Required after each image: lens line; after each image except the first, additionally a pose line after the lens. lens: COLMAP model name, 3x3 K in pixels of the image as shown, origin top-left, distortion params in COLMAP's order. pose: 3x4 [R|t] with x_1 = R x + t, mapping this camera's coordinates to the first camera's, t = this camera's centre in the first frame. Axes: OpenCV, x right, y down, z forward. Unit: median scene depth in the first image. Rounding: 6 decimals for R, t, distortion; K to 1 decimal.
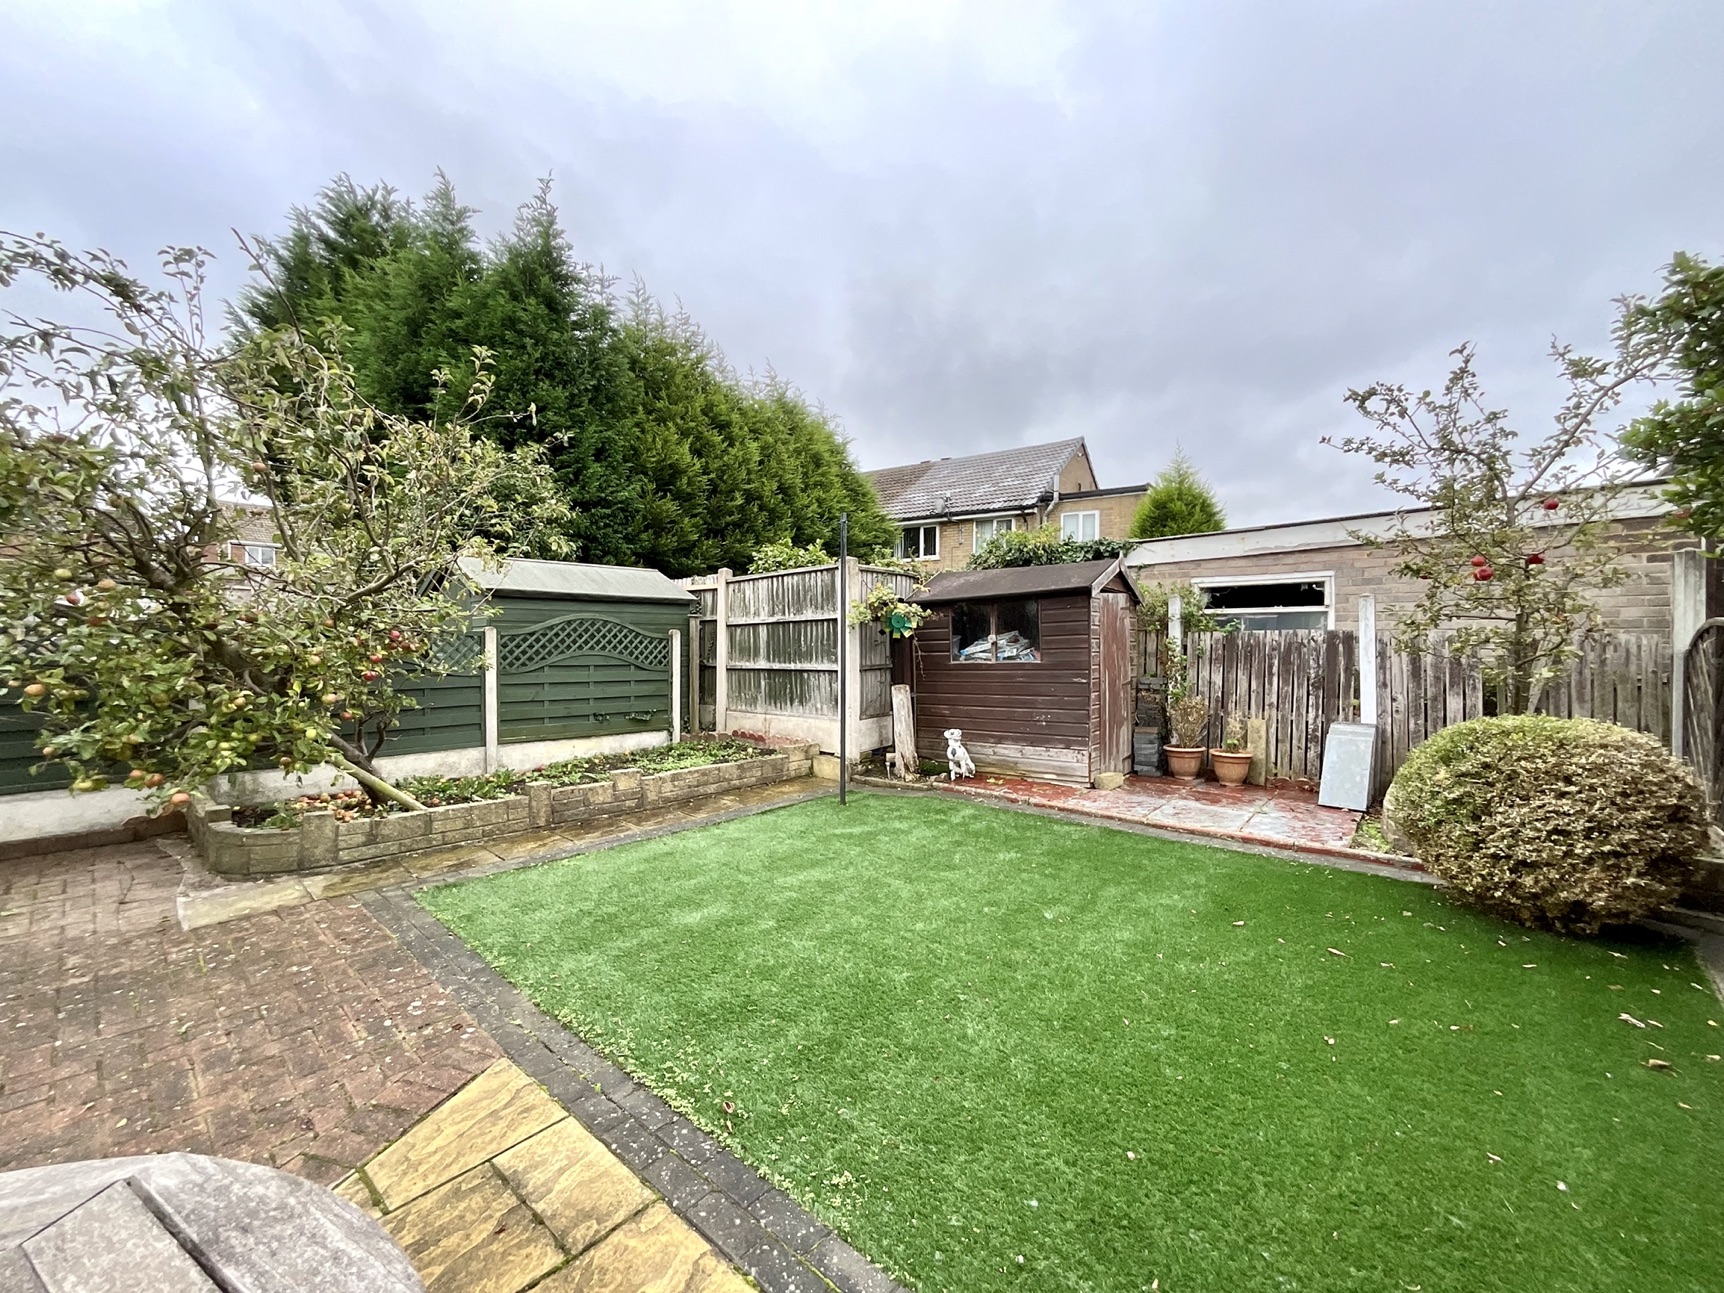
lens RADIAL K [[700.9, 0, 856.0], [0, 700.9, 643.3], [0, 0, 1]] dist [0.000044, -0.000125]
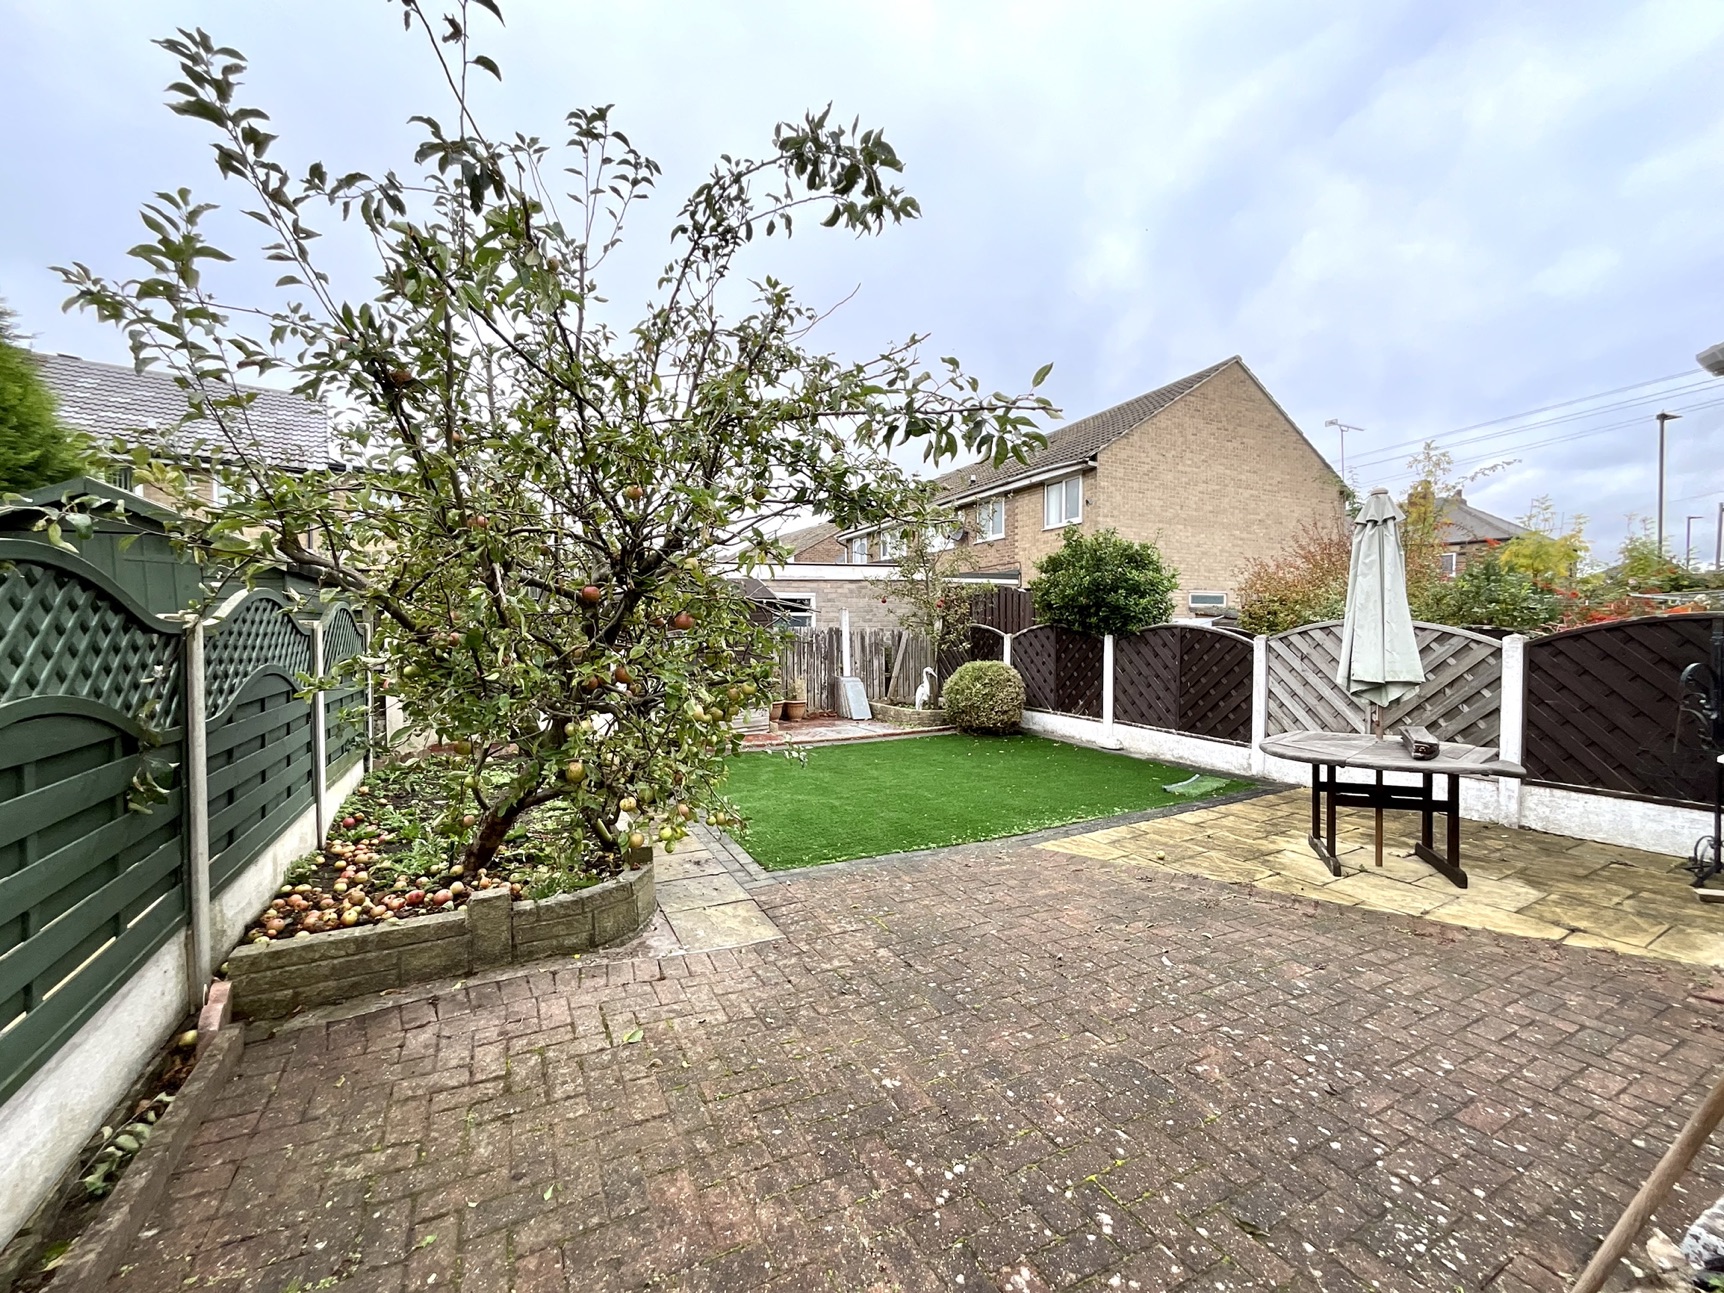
lens RADIAL K [[700.9, 0, 859.3], [0, 700.9, 644.5], [0, 0, 1]] dist [0.000044, -0.000125]
pose [[0.339878, -0.022777, 0.940194, -1.200502], [0.004033, 0.999733, 0.022761, -0.017736], [-0.940461, -0.003944, 0.339879, 0.366884]]
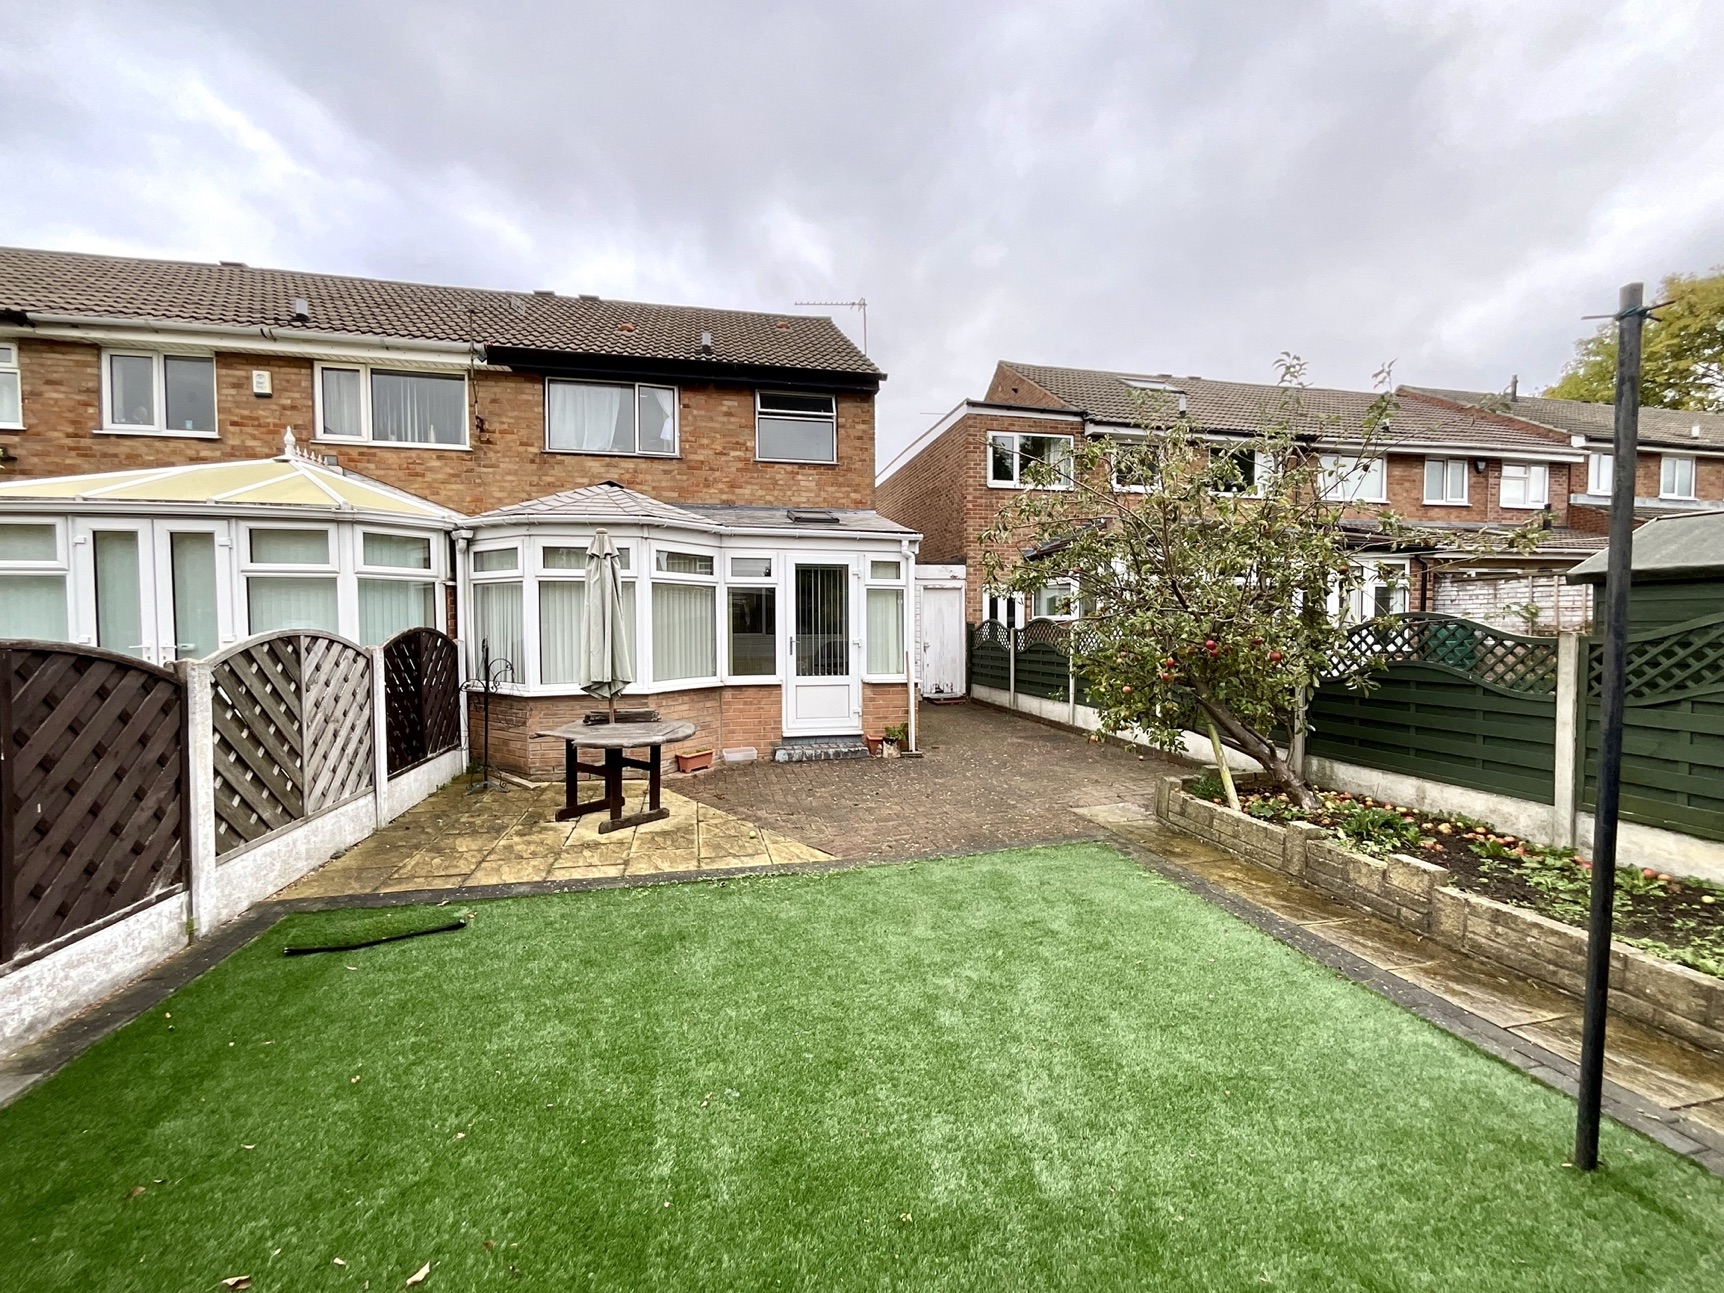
lens RADIAL K [[700.9, 0, 863.3], [0, 700.9, 650.6], [0, 0, 1]] dist [0.000044, -0.000125]
pose [[-0.566553, 0.030068, -0.823476, 0.513312], [0.000964, 0.999358, 0.035827, -0.036331], [0.824025, 0.019504, -0.566218, 1.022685]]
